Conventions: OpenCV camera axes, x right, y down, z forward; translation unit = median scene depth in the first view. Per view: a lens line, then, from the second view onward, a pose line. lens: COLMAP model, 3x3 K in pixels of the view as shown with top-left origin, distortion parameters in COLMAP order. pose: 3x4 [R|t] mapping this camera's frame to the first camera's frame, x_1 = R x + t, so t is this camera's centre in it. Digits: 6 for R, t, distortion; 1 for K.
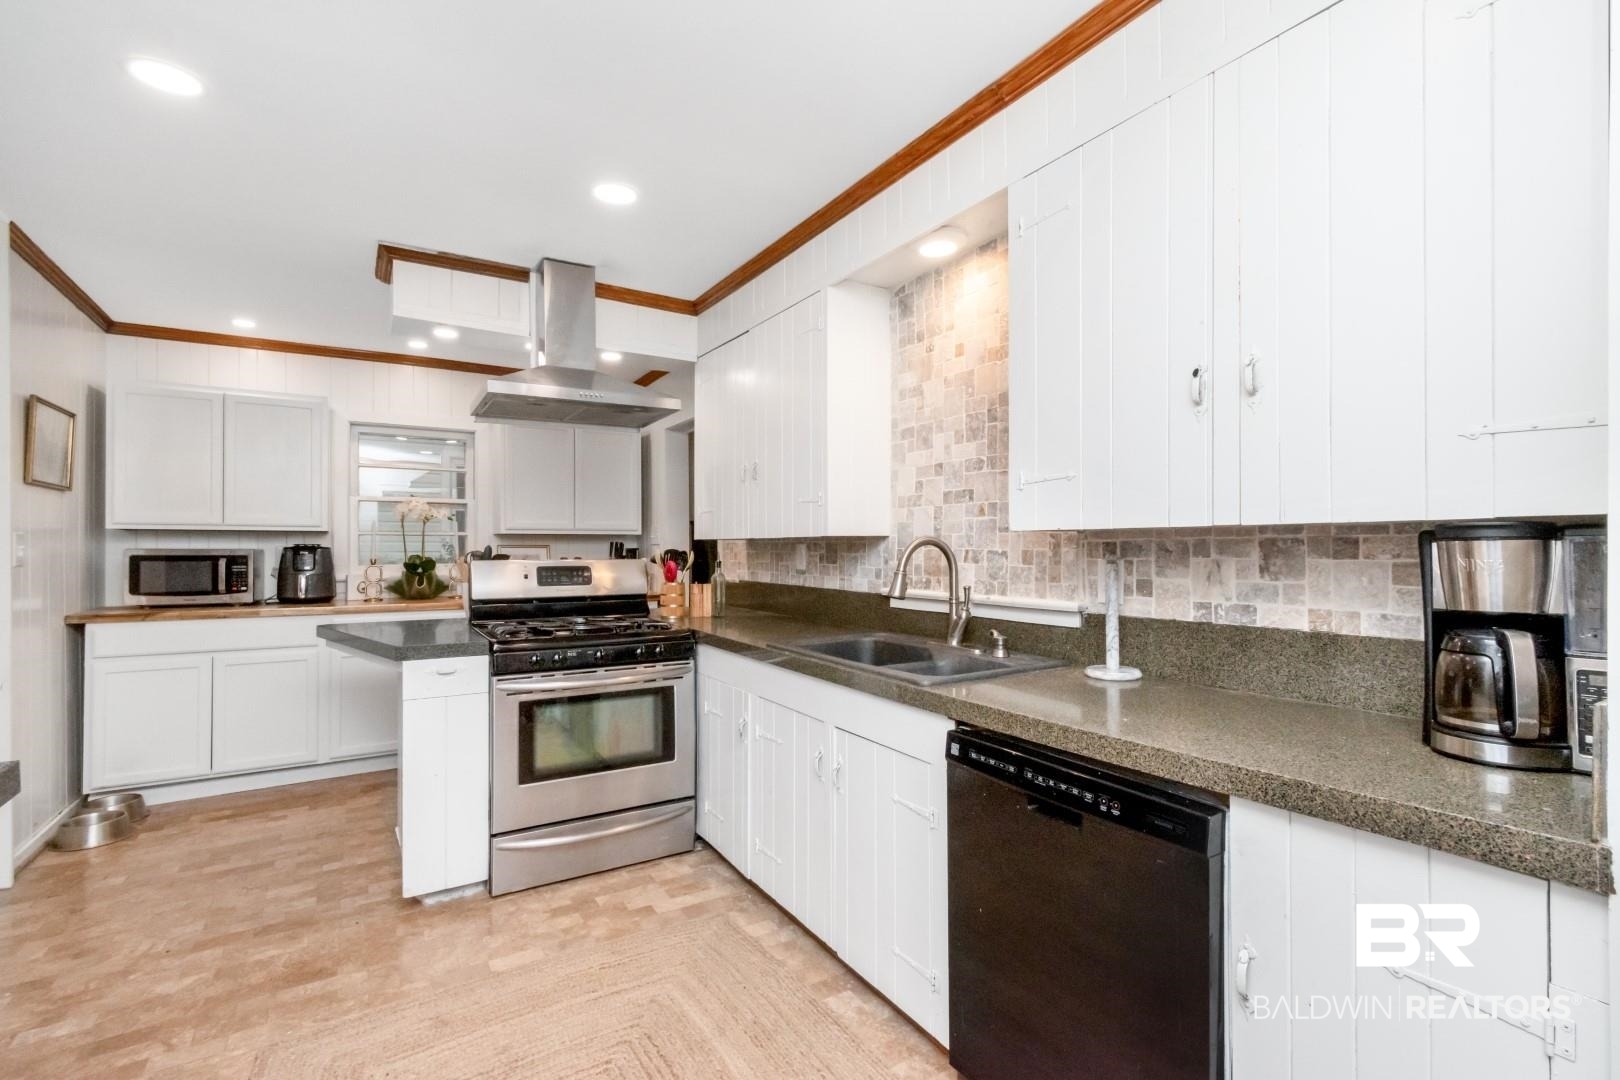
lens RADIAL K [[716.9, 0, 813.7], [0, 716.9, 545.6], [0, 0, 1]] dist [0.002954, -0.001208]
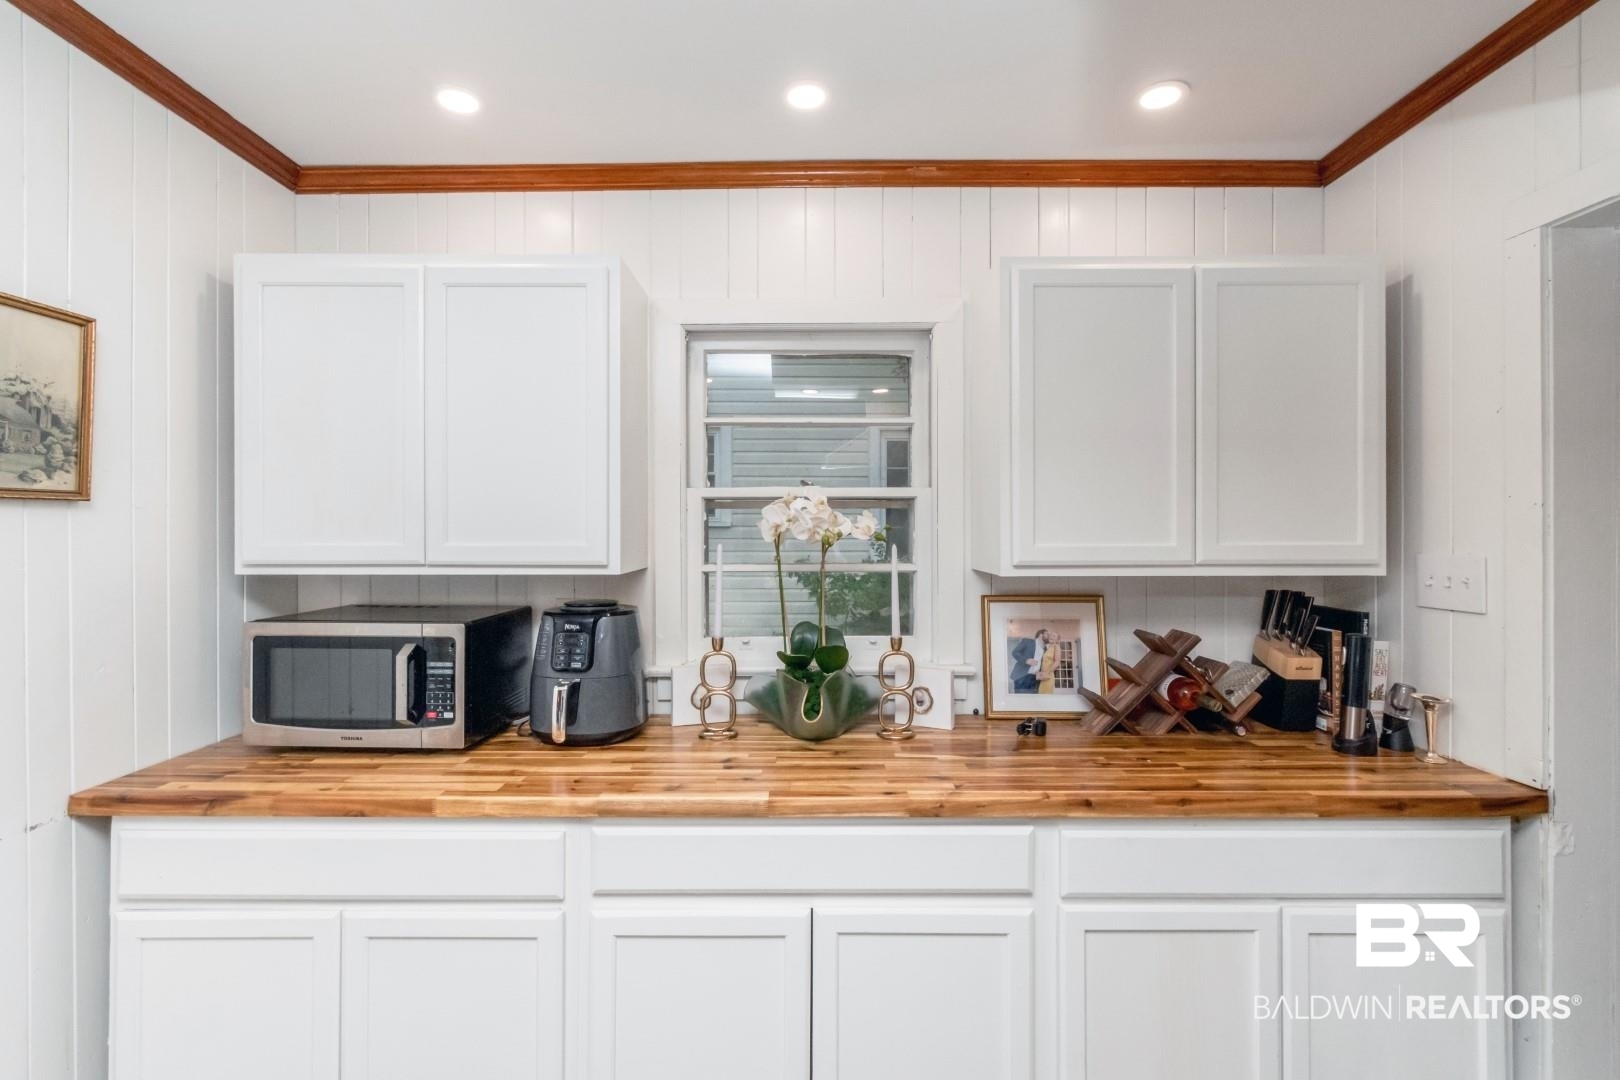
lens RADIAL K [[716.9, 0, 812.6], [0, 716.9, 536.7], [0, 0, 1]] dist [0.002954, -0.001208]
pose [[0.844225, 0.005608, -0.535959, -0.339042], [0.002927, 0.999882, 0.015073, -0.046789], [0.535980, -0.014294, 0.844109, 0.672046]]
